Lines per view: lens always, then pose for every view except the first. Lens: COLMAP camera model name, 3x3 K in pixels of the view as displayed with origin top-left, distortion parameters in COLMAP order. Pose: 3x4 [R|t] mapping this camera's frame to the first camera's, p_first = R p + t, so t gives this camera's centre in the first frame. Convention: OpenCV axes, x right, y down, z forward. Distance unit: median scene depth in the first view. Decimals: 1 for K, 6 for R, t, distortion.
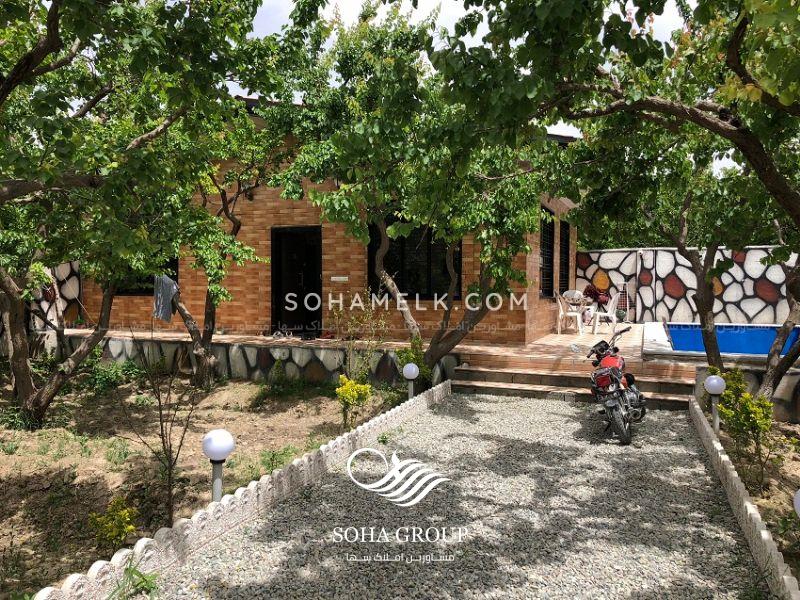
lens RADIAL K [[657.3, 0, 405.1], [0, 657.3, 297.3], [0, 0, 1]] dist [0.045021, -0.053356]
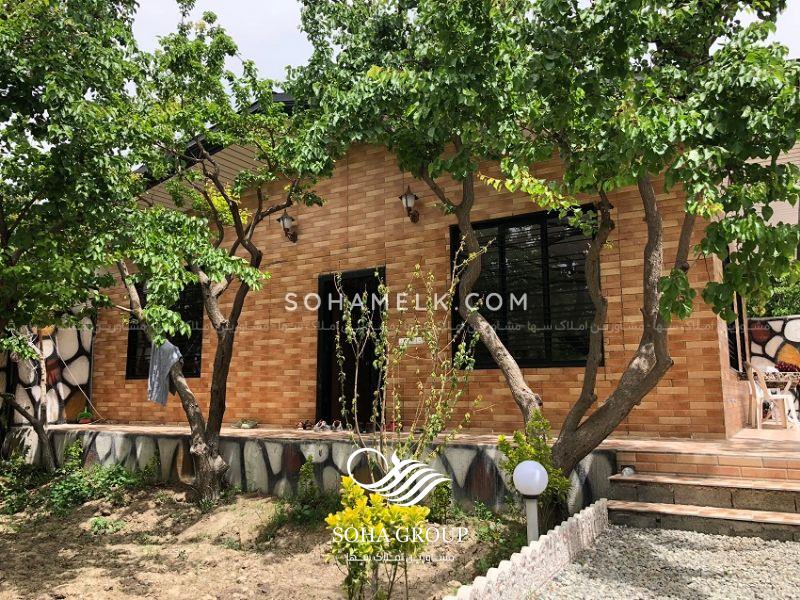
lens RADIAL K [[657.3, 0, 408.2], [0, 657.3, 300.6], [0, 0, 1]] dist [0.045021, -0.053356]
pose [[0.988994, -0.028292, -0.145226, -0.004209], [0.003508, 0.985756, -0.168146, 0.049957], [0.147915, 0.165786, 0.975006, 0.379210]]
